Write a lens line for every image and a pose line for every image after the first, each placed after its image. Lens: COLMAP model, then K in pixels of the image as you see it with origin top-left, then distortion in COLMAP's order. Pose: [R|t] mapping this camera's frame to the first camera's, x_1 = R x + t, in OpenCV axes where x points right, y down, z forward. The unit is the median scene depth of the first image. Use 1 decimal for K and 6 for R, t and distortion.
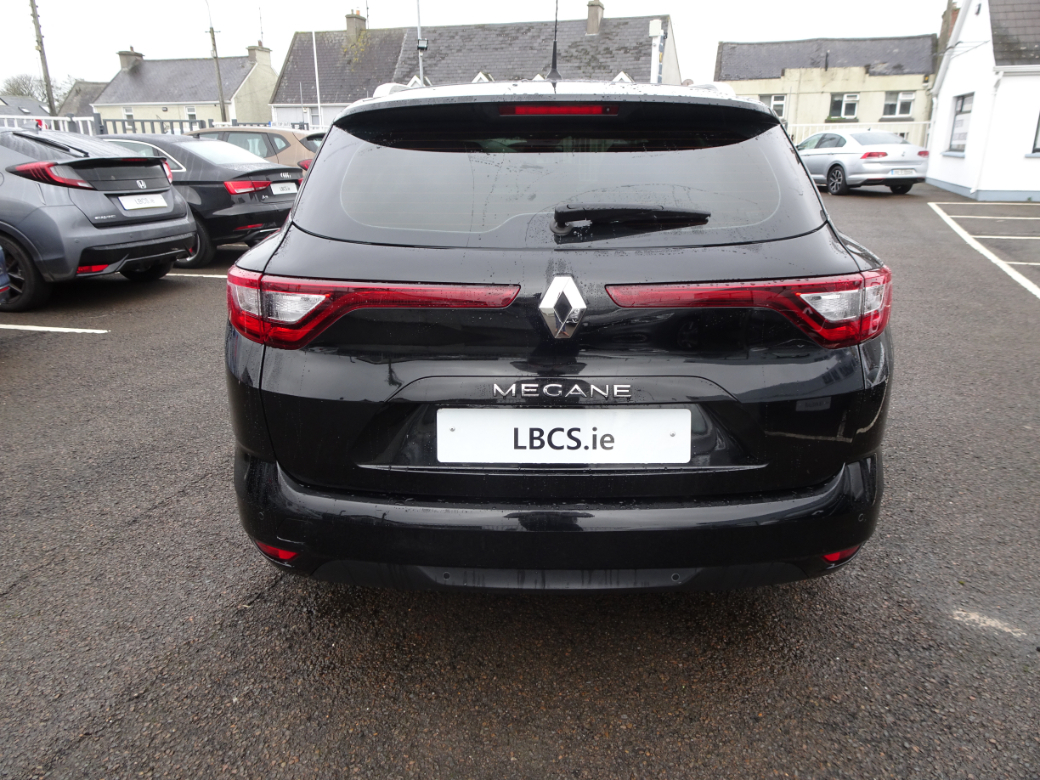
lens RADIAL K [[749.4, 0, 520.0], [0, 749.4, 390.0], [0, 0, 1]] dist [0.003455, -0.006566]
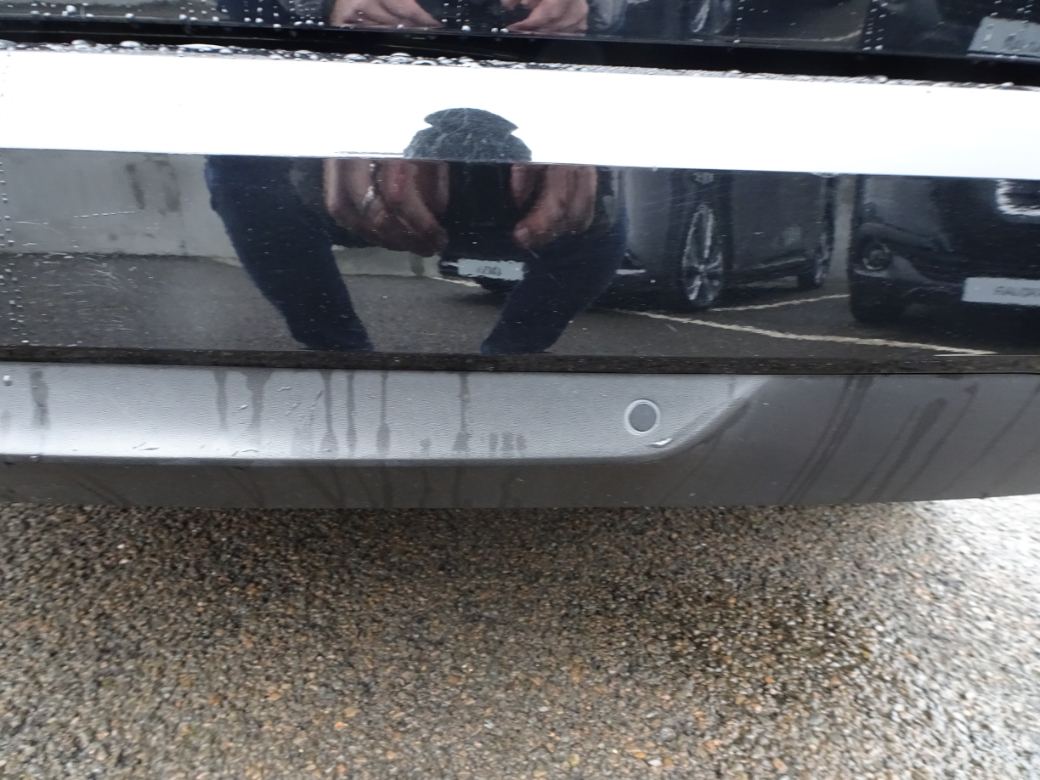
lens RADIAL K [[749.4, 0, 520.0], [0, 749.4, 390.0], [0, 0, 1]] dist [0.003455, -0.006566]
pose [[0.999242, 0.025863, 0.029087, 0.126775], [-0.024629, 0.998814, -0.041993, 0.195113], [-0.030139, 0.041245, 0.998694, 0.600136]]
